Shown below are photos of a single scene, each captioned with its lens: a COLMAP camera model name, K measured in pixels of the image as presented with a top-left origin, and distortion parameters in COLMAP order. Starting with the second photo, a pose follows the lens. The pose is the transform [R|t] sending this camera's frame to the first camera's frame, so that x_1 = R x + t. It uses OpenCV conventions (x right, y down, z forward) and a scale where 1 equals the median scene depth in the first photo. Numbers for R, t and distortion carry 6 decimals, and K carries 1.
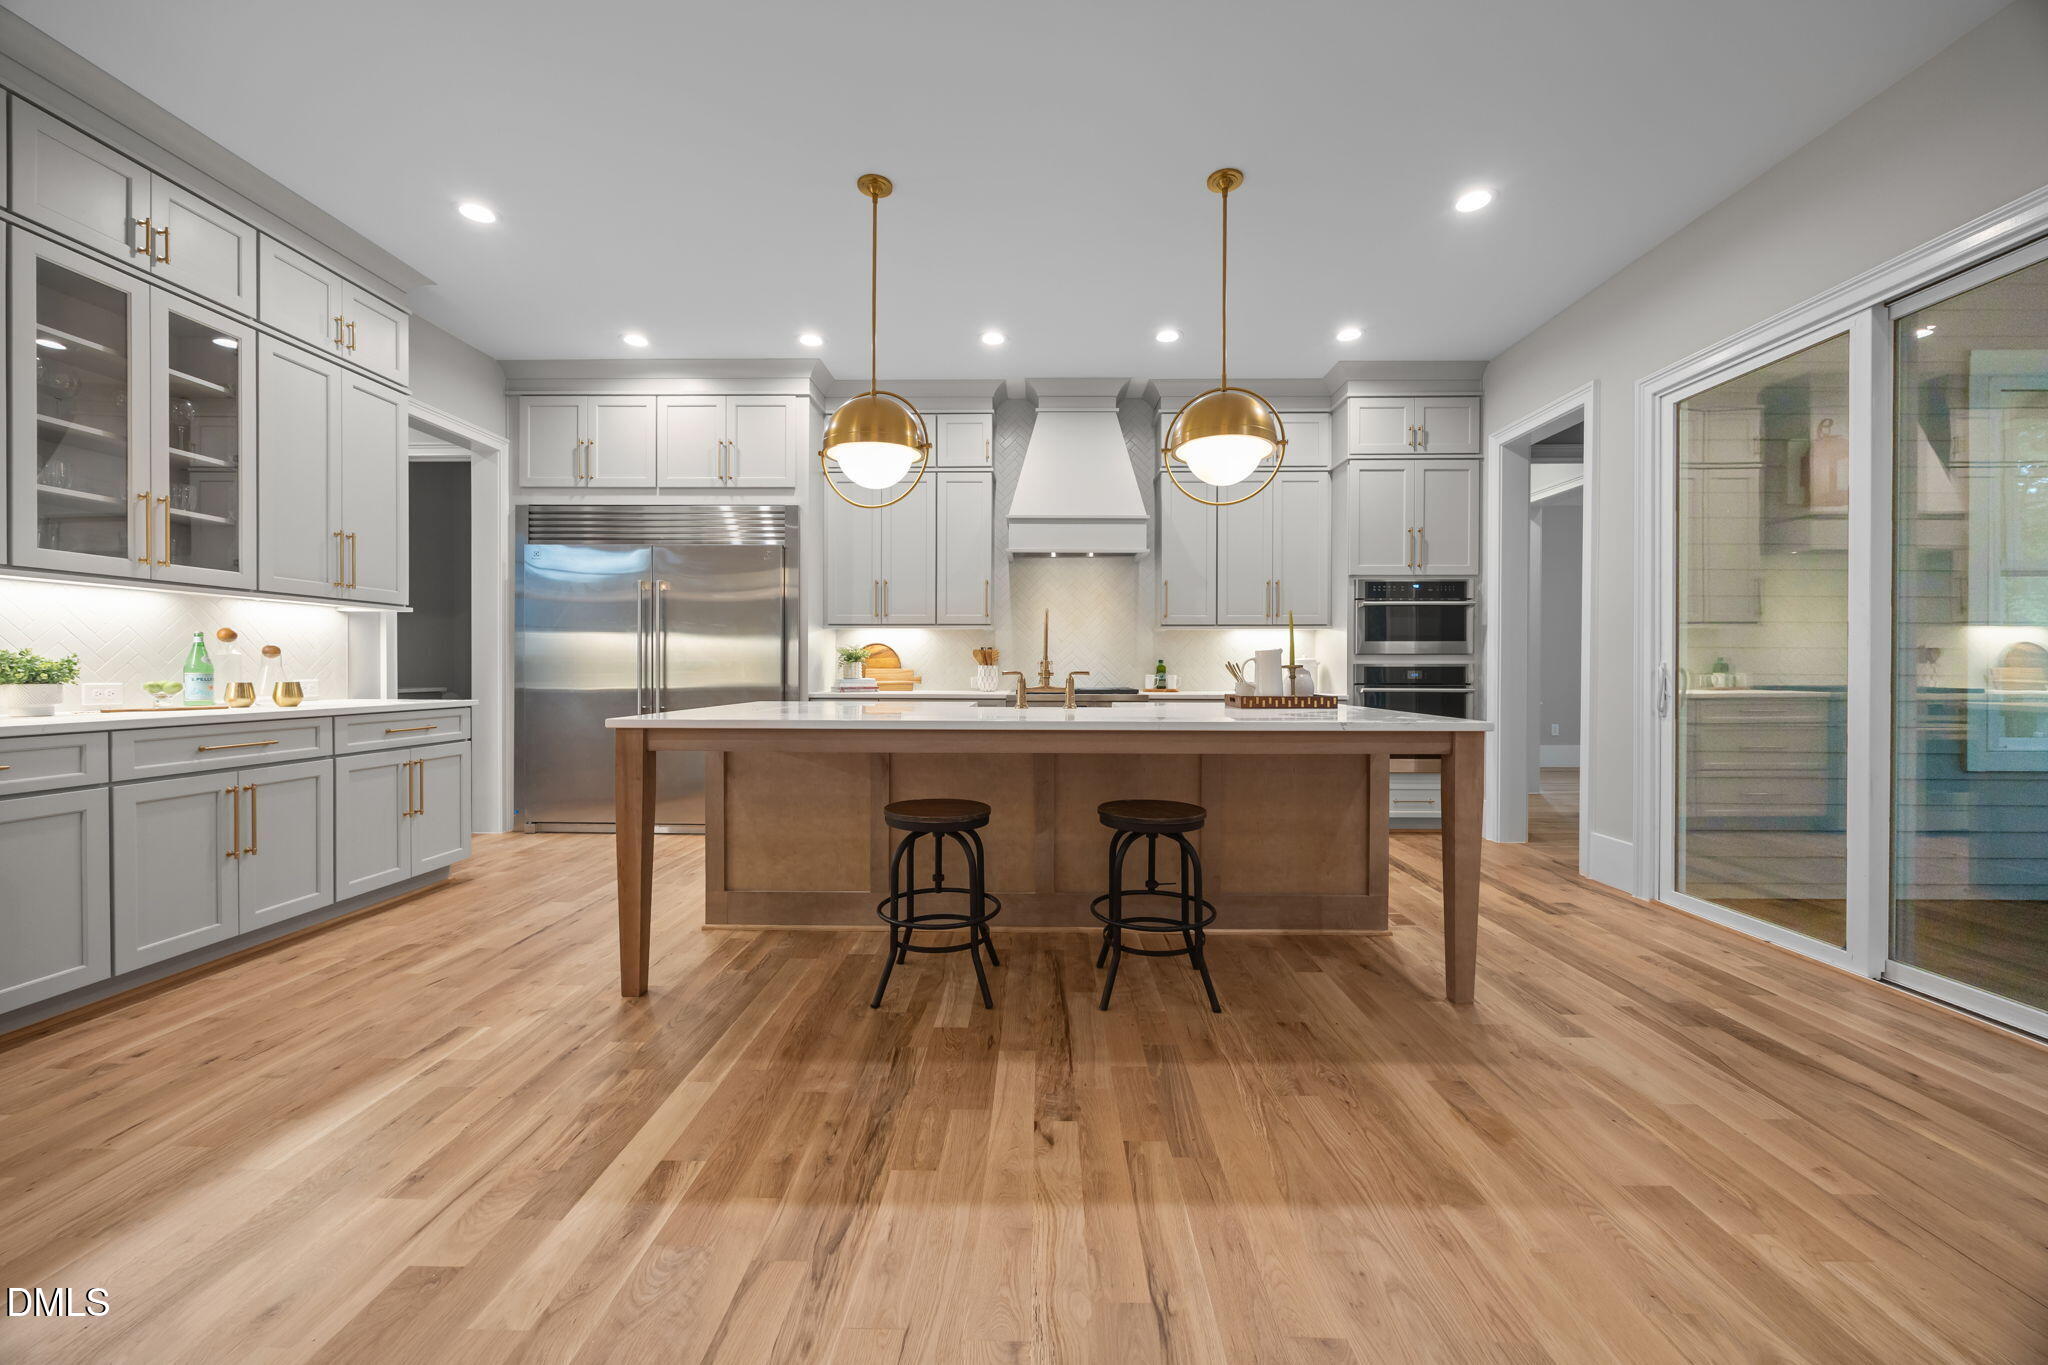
lens RADIAL K [[778.4, 0, 1025.9], [0, 778.4, 676.6], [0, 0, 1]] dist [-0.008147, 0.000281]
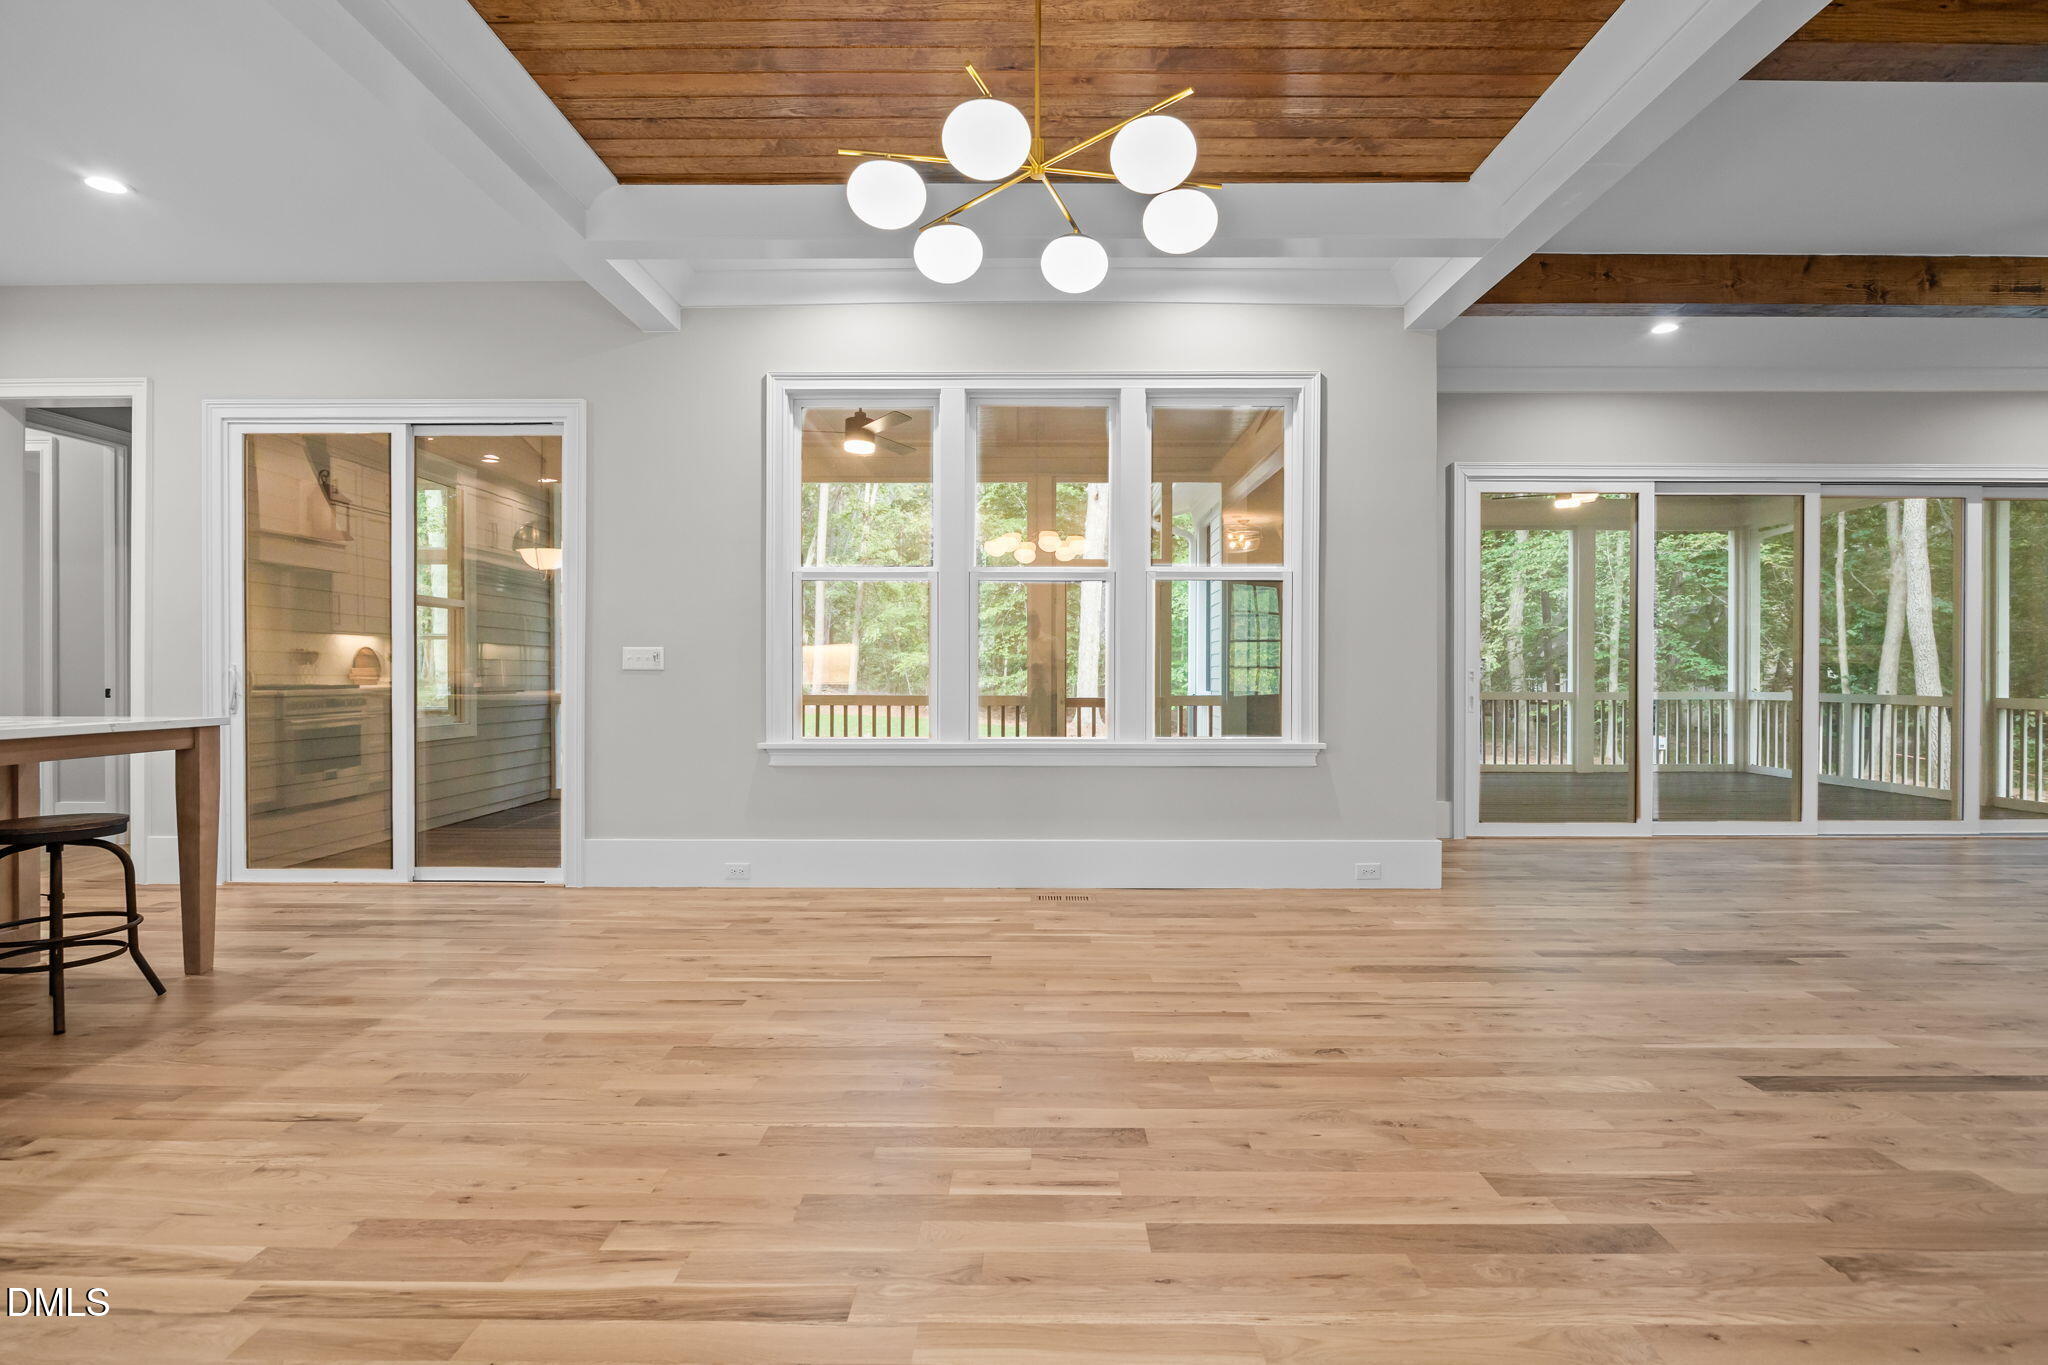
lens RADIAL K [[778.4, 0, 973.8], [0, 778.4, 676.7], [0, 0, 1]] dist [-0.008147, 0.000281]
pose [[-0.003752, -0.009280, 0.999950, -0.792833], [0.010507, 0.999901, 0.009319, -0.001096], [-0.999938, 0.010541, -0.003654, -0.151250]]
